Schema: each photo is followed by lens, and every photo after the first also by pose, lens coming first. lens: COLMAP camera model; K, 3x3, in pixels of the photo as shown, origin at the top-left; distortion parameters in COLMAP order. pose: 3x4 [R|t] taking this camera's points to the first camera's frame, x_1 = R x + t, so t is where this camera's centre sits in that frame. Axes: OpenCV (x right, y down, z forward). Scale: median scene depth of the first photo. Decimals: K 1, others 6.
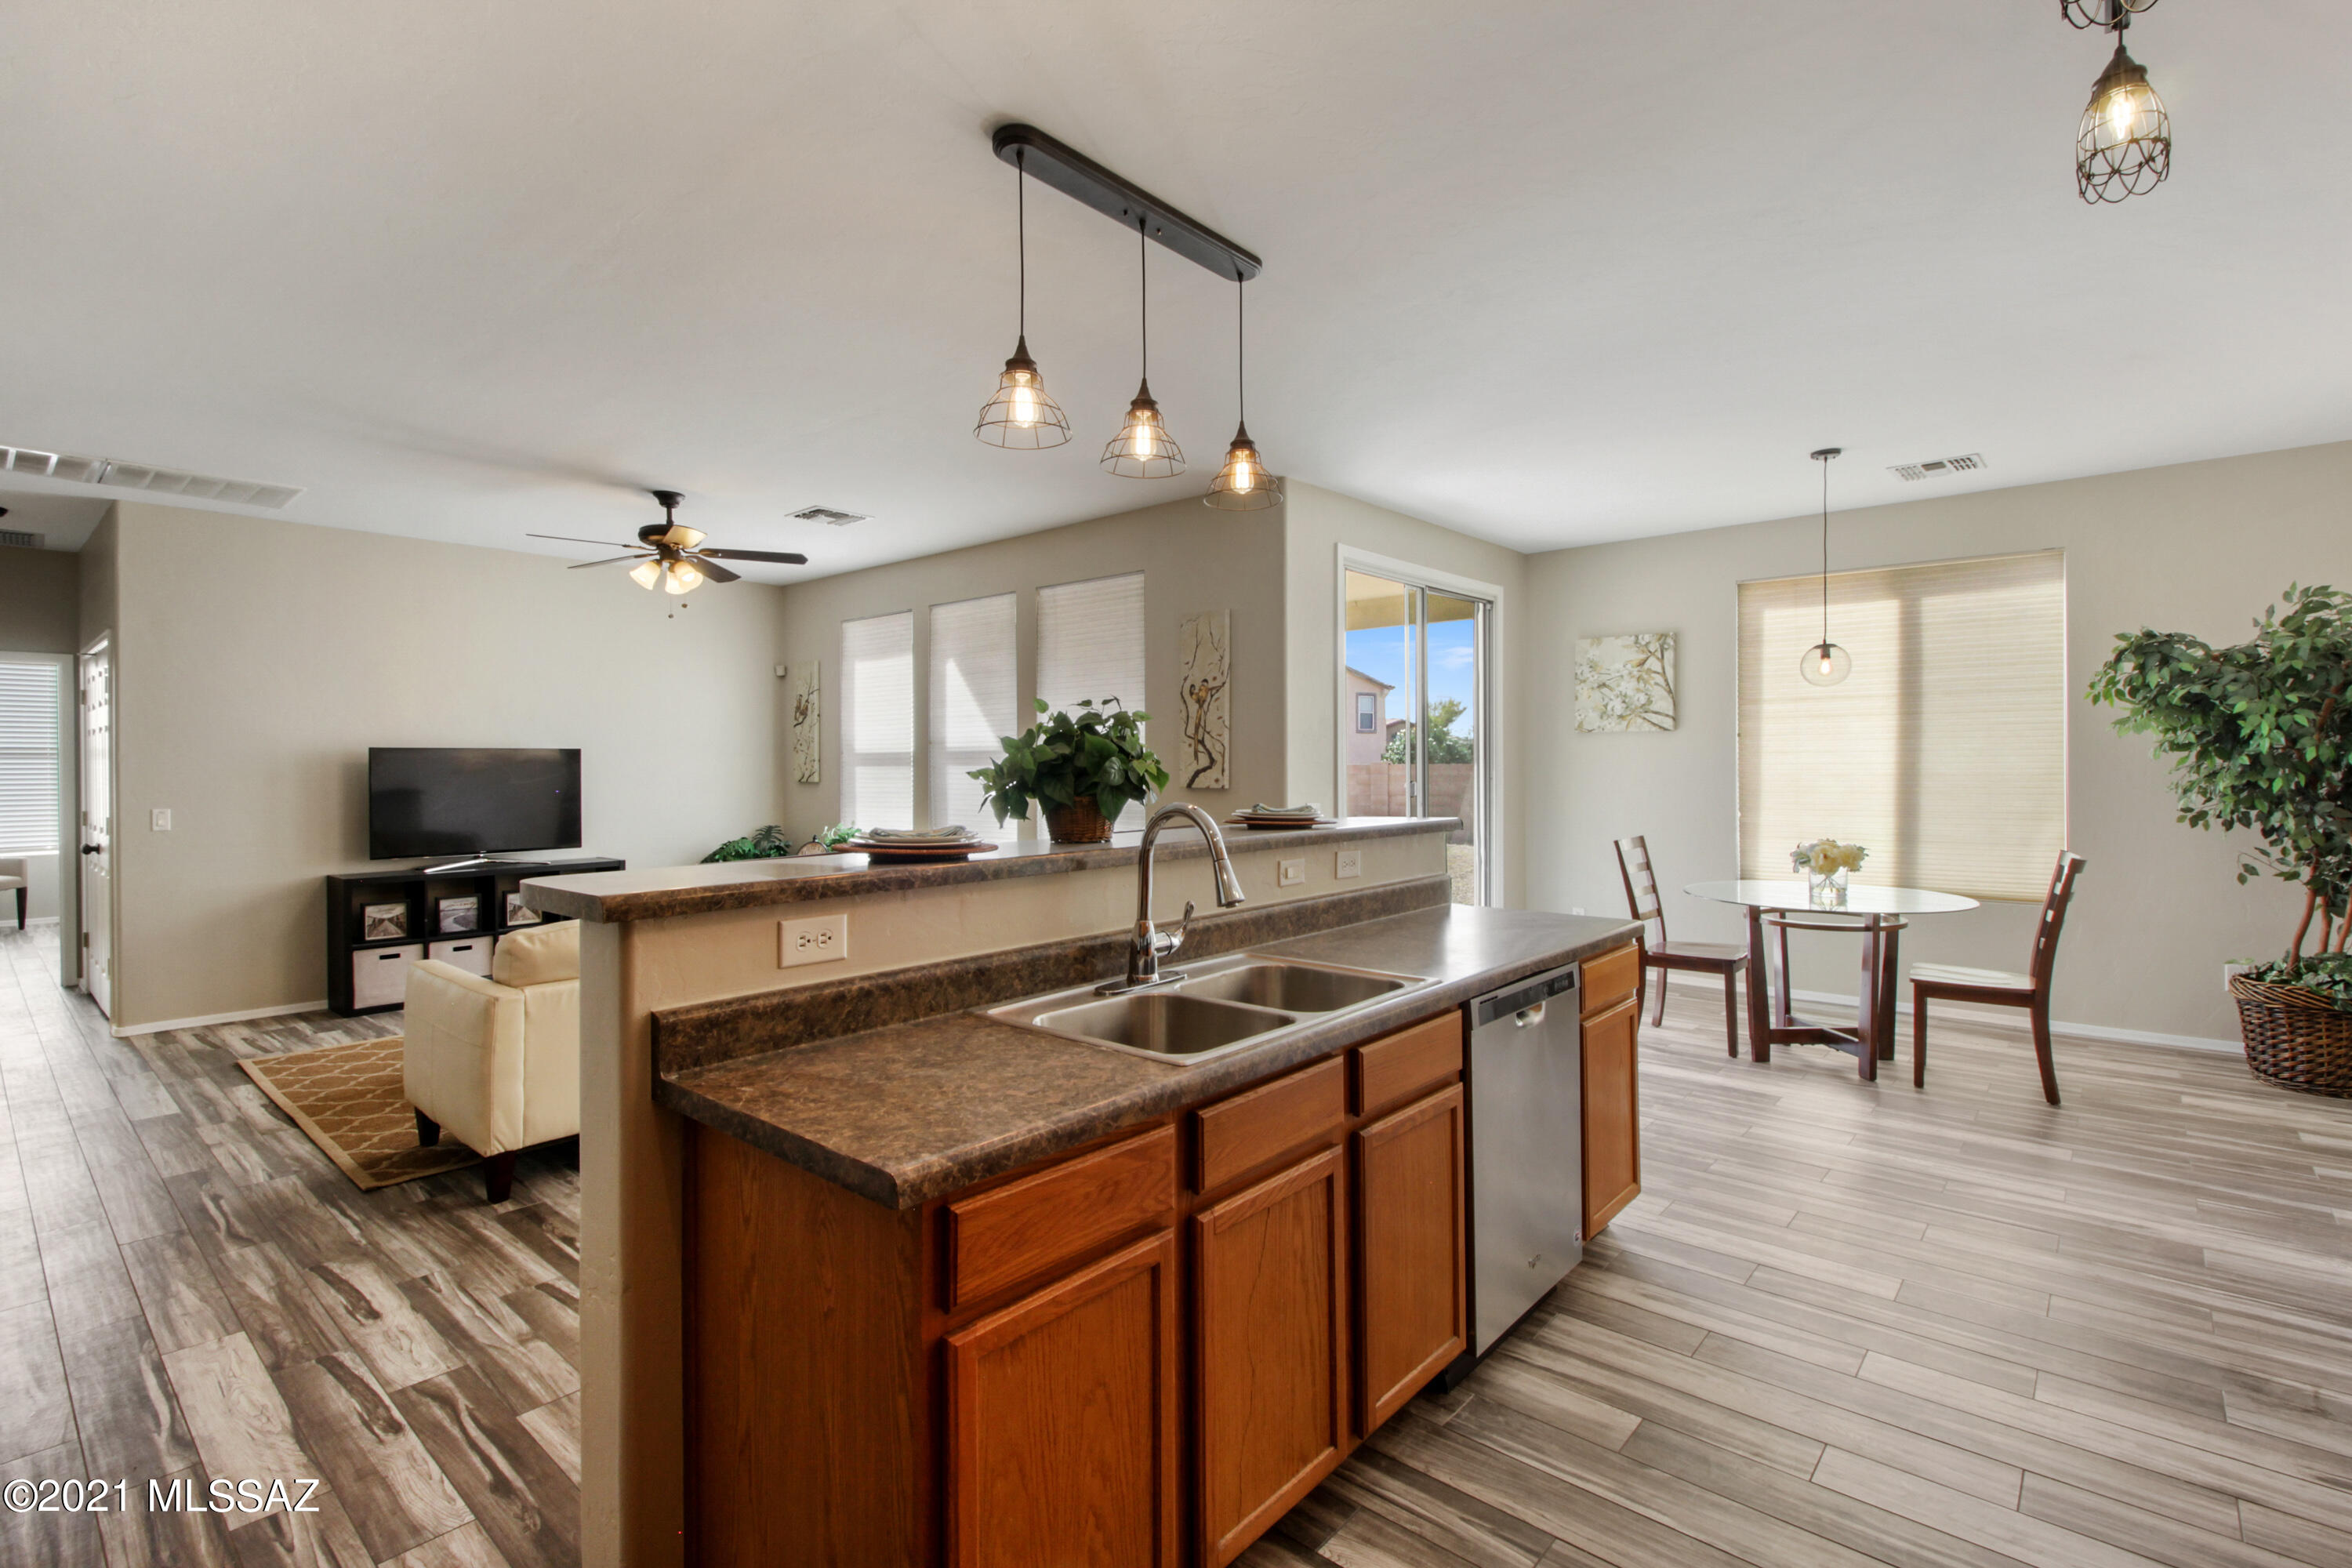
lens RADIAL K [[1078.7, 0, 1172.3], [0, 1078.7, 775.6], [0, 0, 1]] dist [0.020177, -0.009584]
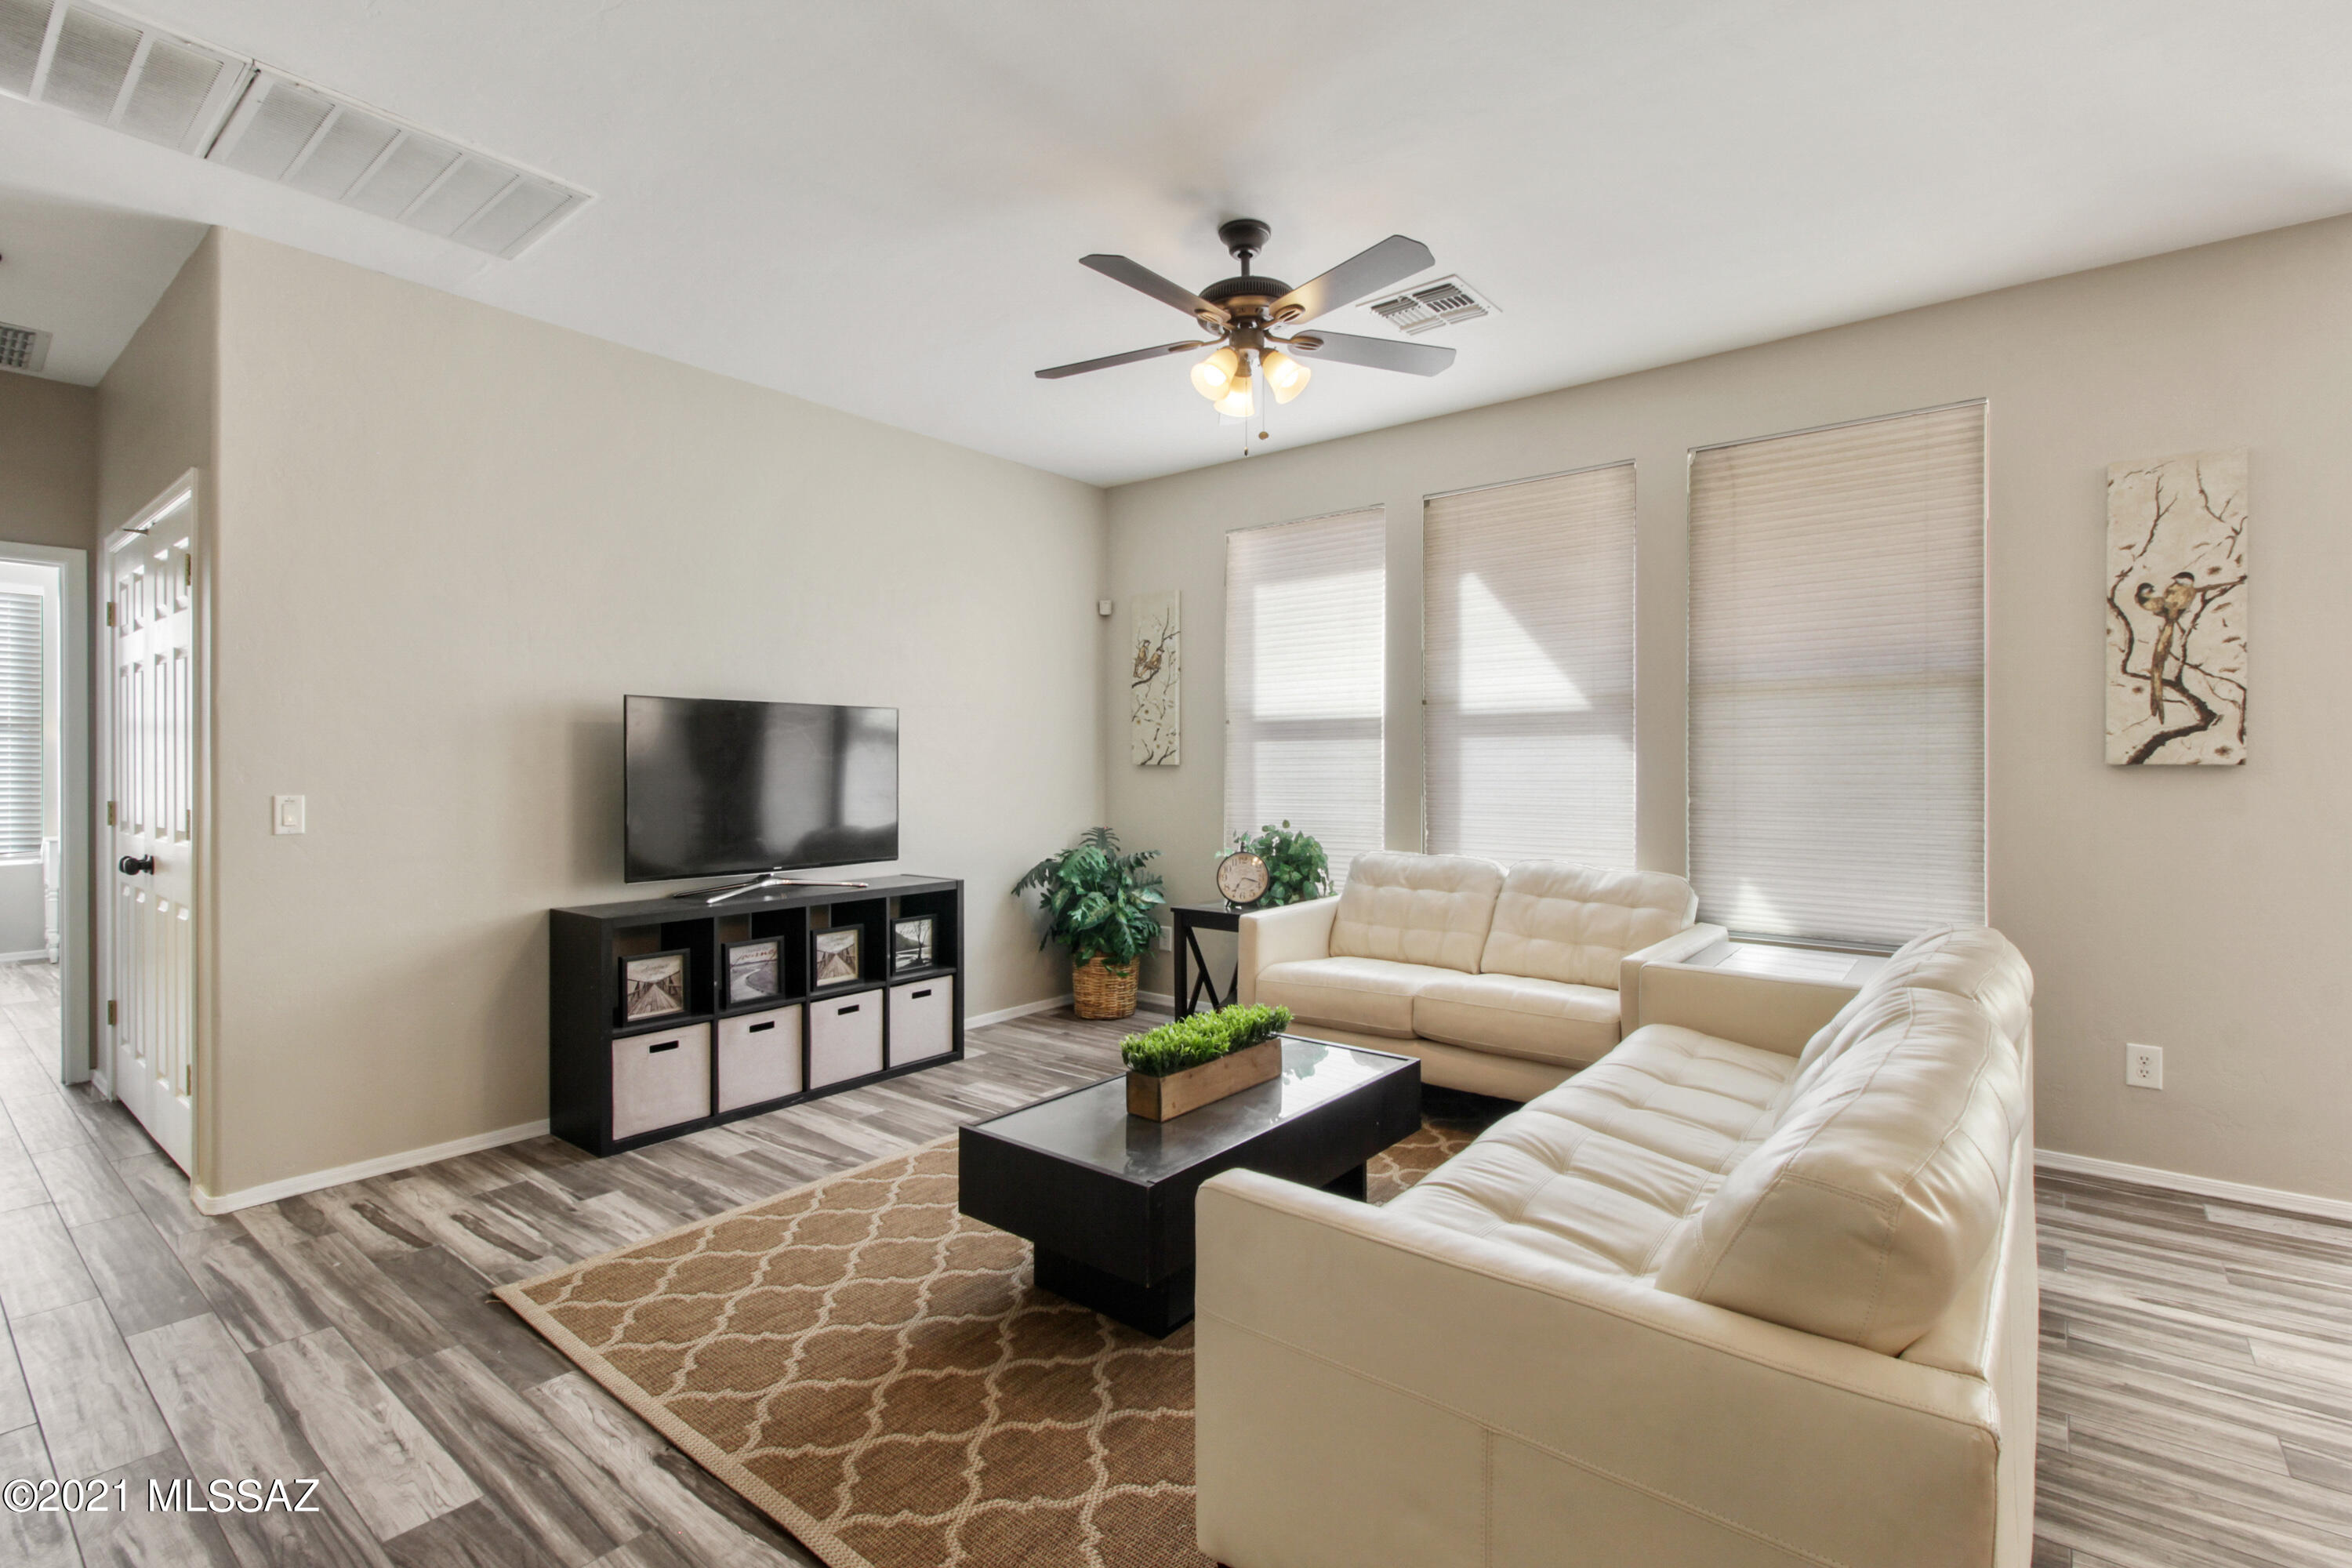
lens RADIAL K [[1078.7, 0, 1175.2], [0, 1078.7, 773.2], [0, 0, 1]] dist [0.020177, -0.009584]
pose [[0.999083, 0.004630, 0.042553, -0.504080], [-0.004466, 0.999982, -0.003927, 0.020069], [-0.042571, 0.003733, 0.999086, 0.429757]]
